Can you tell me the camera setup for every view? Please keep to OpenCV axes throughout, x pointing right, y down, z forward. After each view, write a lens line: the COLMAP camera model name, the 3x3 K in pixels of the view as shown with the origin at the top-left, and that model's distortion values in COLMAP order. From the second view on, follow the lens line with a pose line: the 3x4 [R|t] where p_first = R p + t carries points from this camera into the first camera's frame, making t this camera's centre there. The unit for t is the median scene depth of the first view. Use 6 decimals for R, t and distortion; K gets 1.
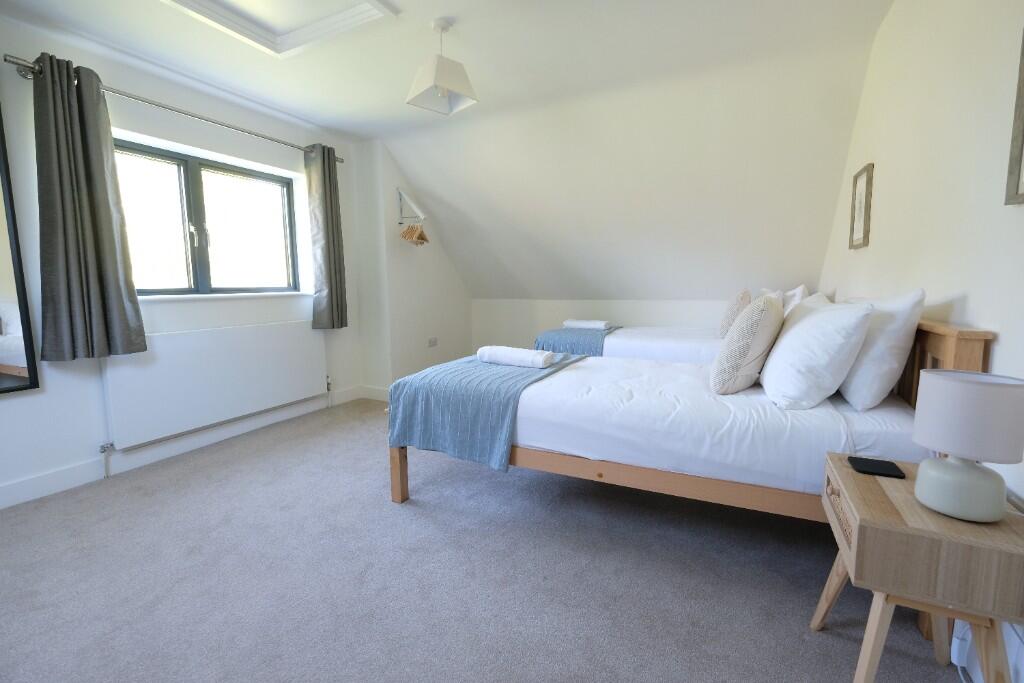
lens RADIAL K [[448.2, 0, 511.6], [0, 448.2, 336.3], [0, 0, 1]] dist [-0.002916, 0.000175]
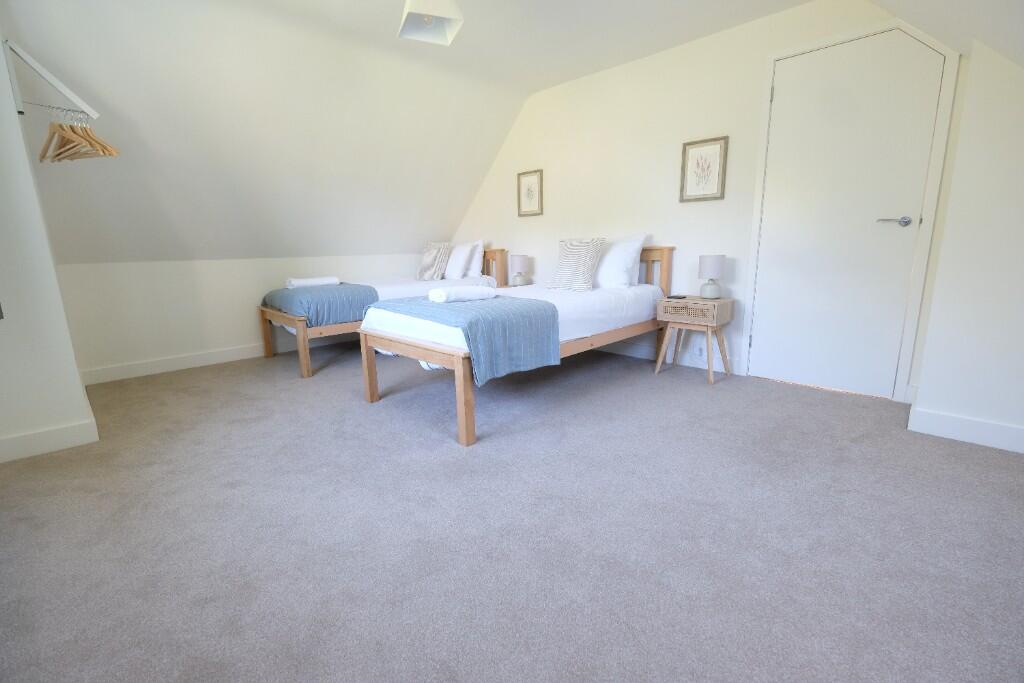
lens RADIAL K [[448.2, 0, 511.6], [0, 448.2, 336.3], [0, 0, 1]] dist [-0.002916, 0.000175]
pose [[0.319489, -0.184892, 0.929377, -1.093914], [0.124831, 0.980444, 0.152139, -0.007144], [-0.939332, 0.067409, 0.336321, 0.553259]]
